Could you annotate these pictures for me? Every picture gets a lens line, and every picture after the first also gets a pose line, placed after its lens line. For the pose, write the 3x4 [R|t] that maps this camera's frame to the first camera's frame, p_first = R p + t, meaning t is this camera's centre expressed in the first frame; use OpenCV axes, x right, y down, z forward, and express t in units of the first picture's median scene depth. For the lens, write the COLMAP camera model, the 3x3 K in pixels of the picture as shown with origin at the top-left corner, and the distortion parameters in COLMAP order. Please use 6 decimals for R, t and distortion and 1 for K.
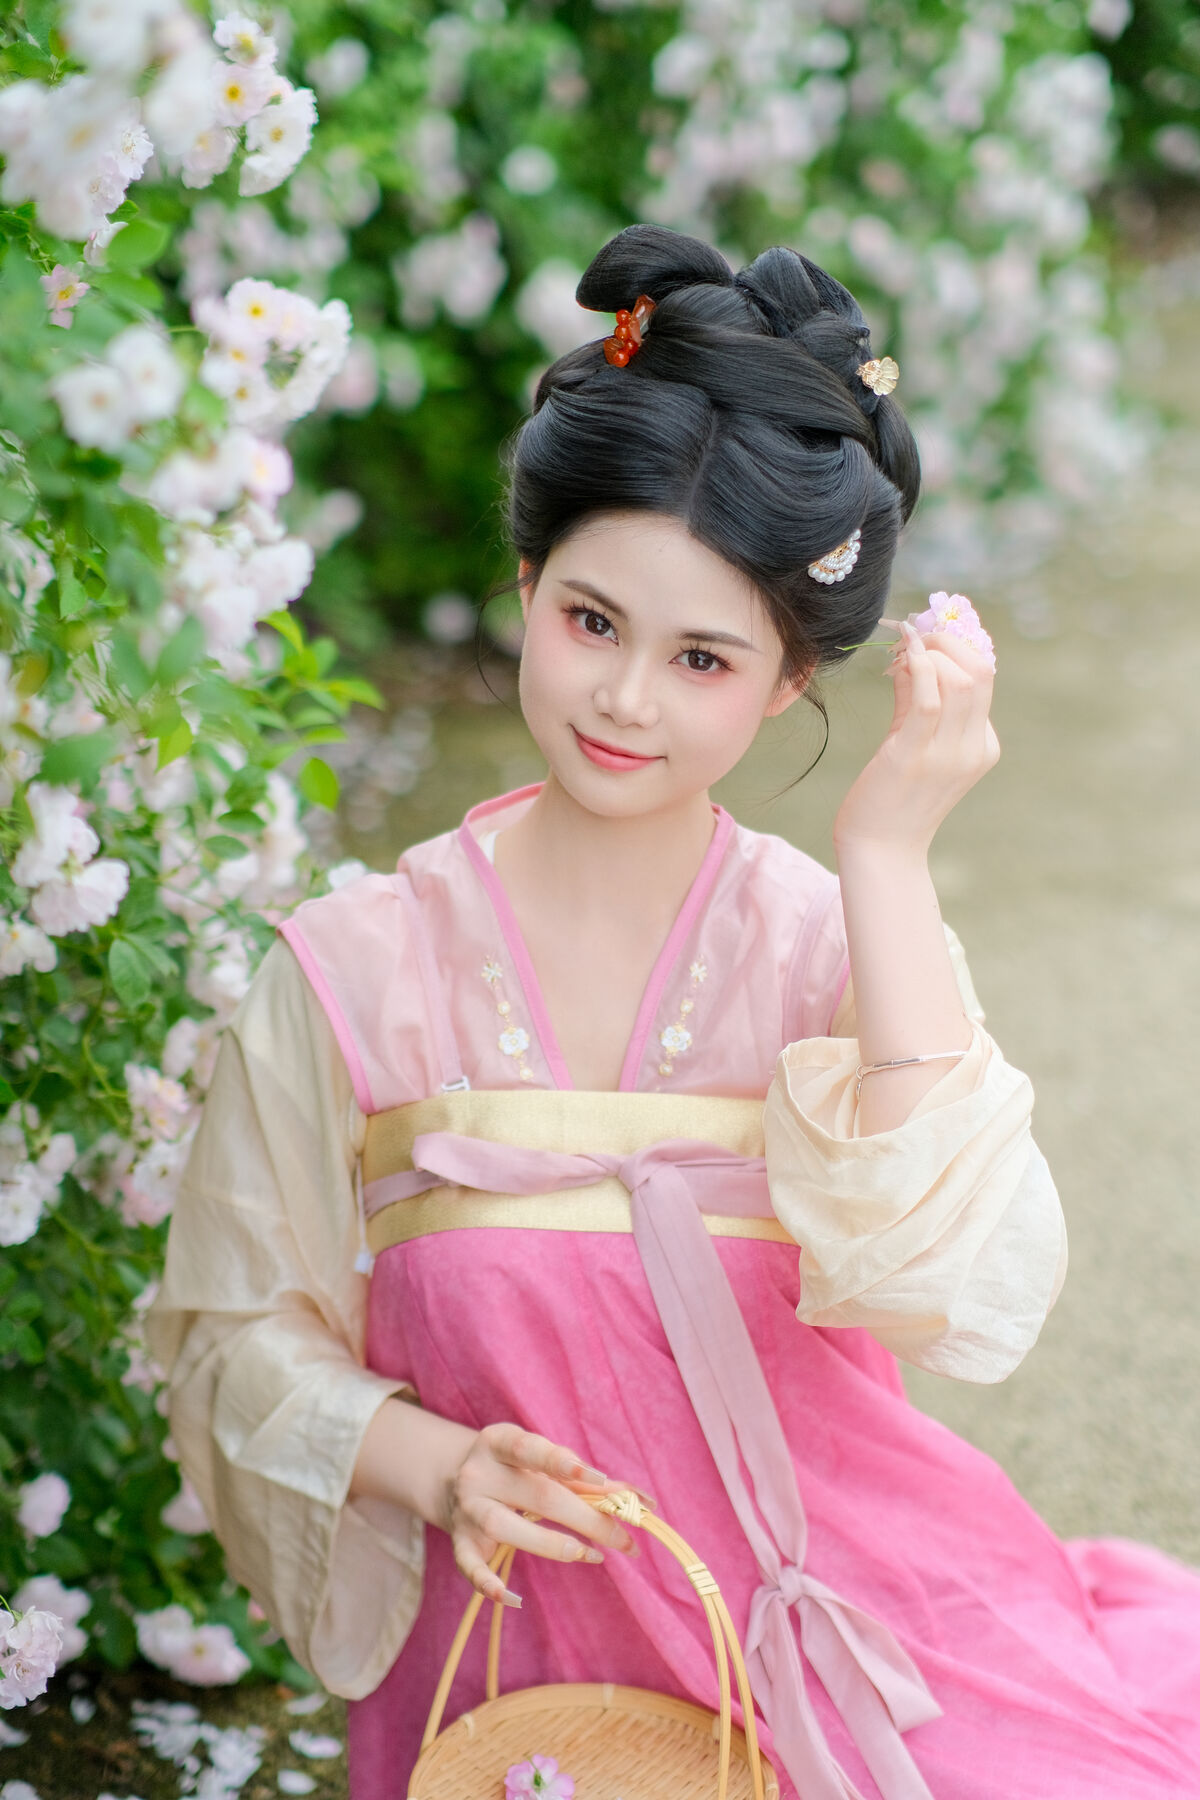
lens RADIAL K [[4437.3, 0, 660.2], [0, 4437.3, 899.9], [0, 0, 1]] dist [0.362488, -0.374209]
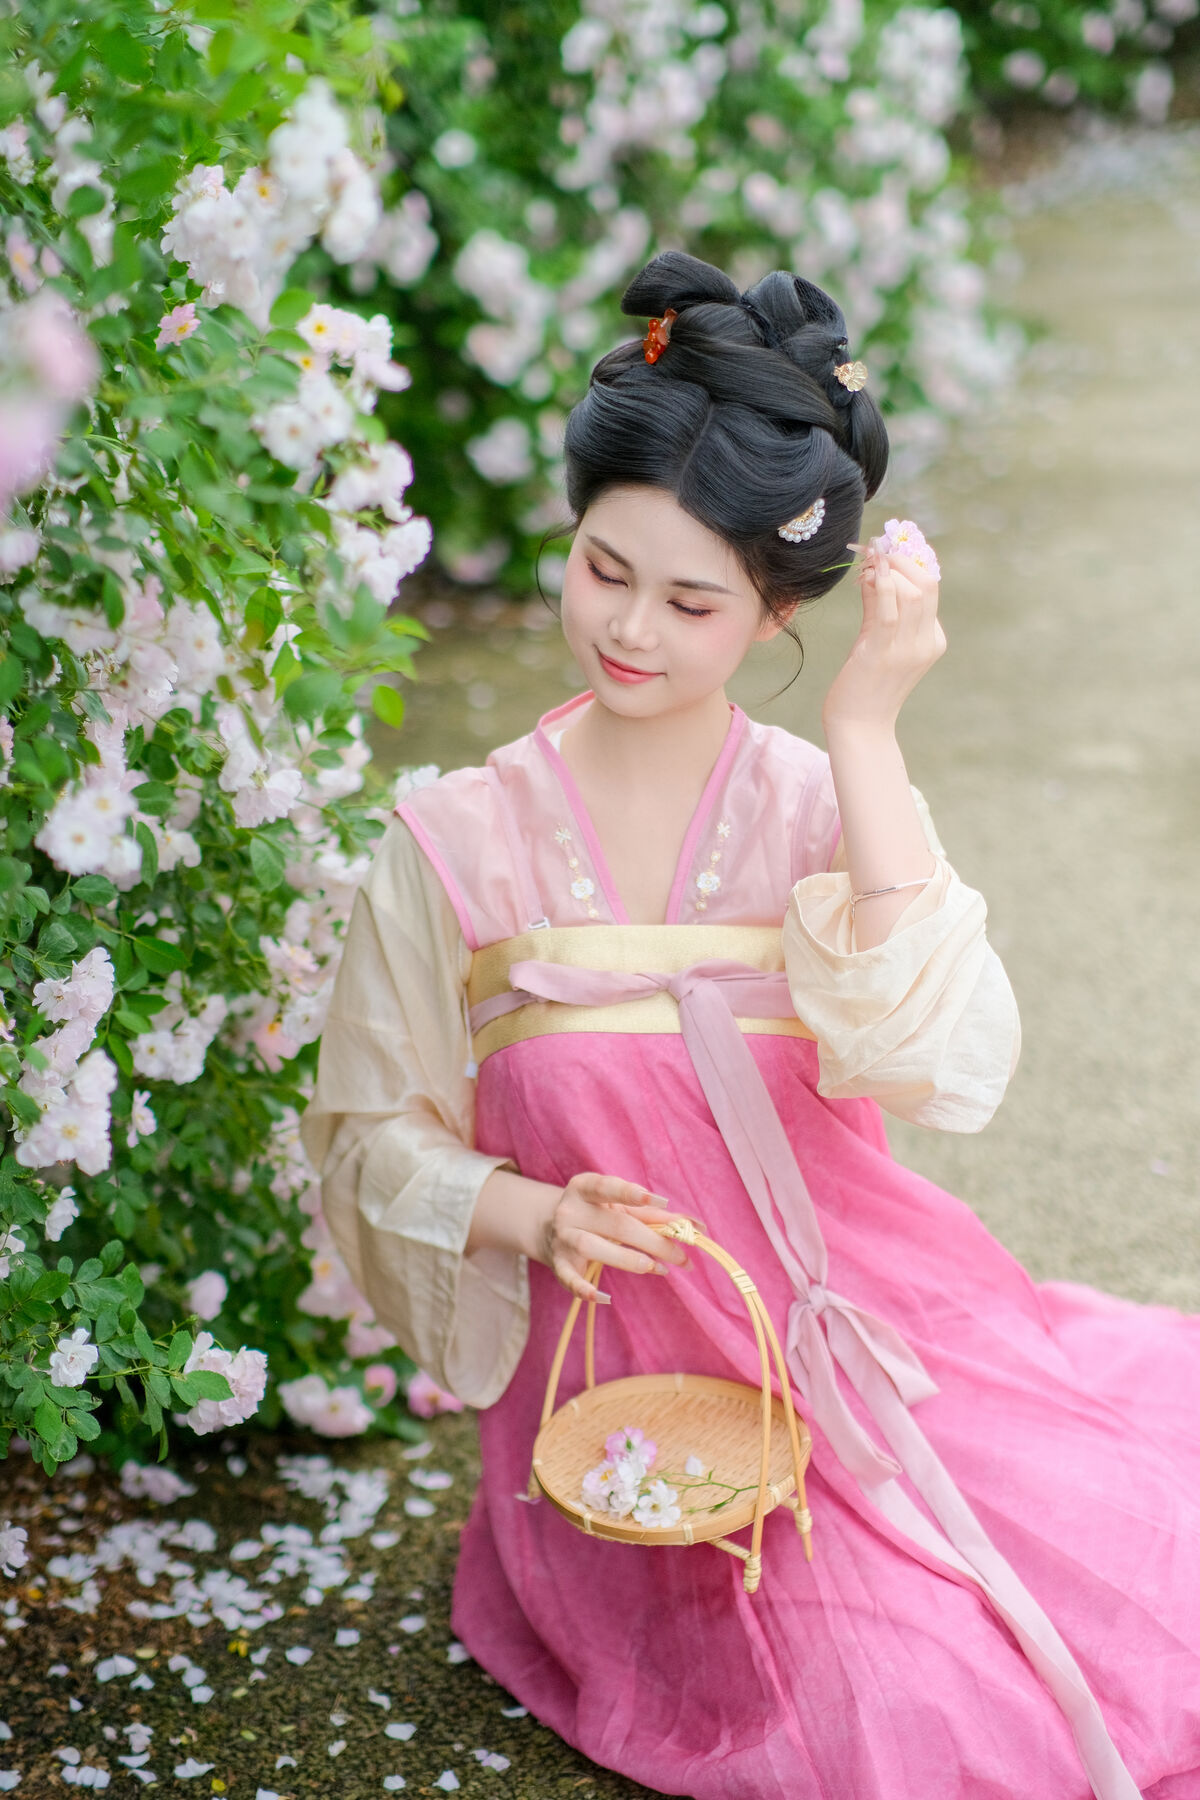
lens RADIAL K [[4437.3, 0, 660.2], [0, 4437.3, 899.9], [0, 0, 1]] dist [0.362488, -0.374209]
pose [[0.997775, -0.061267, 0.026277, -0.035948], [0.060713, 0.997926, 0.021372, 0.005939], [-0.027532, -0.019729, 0.999426, -0.228536]]
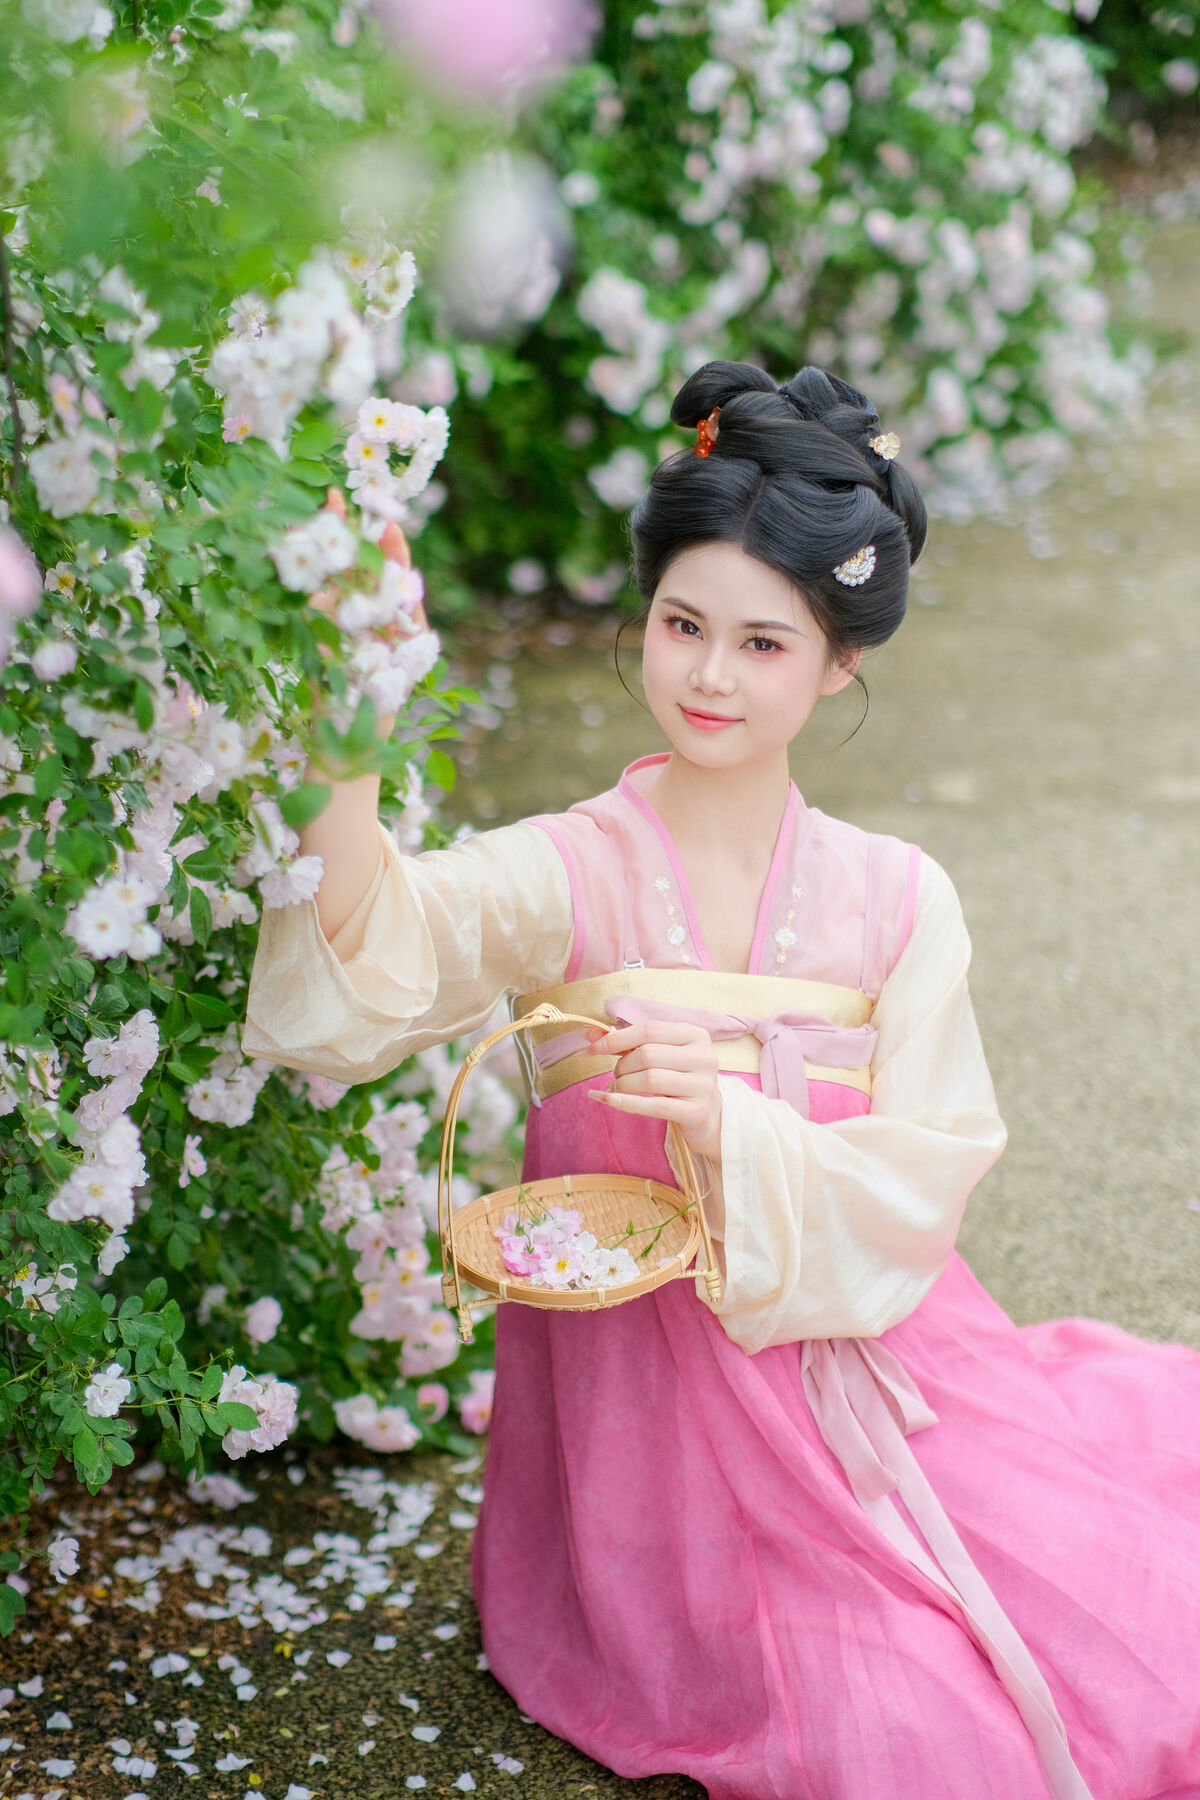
lens RADIAL K [[4446.9, 0, 600.0], [0, 4446.9, 900.0], [0, 0, 1]] dist [0.284352, 0.430389]
pose [[0.998432, -0.044855, -0.033501, 0.012176], [0.045808, 0.998550, 0.028258, -0.021802], [0.032185, -0.029748, 0.999039, -0.305279]]
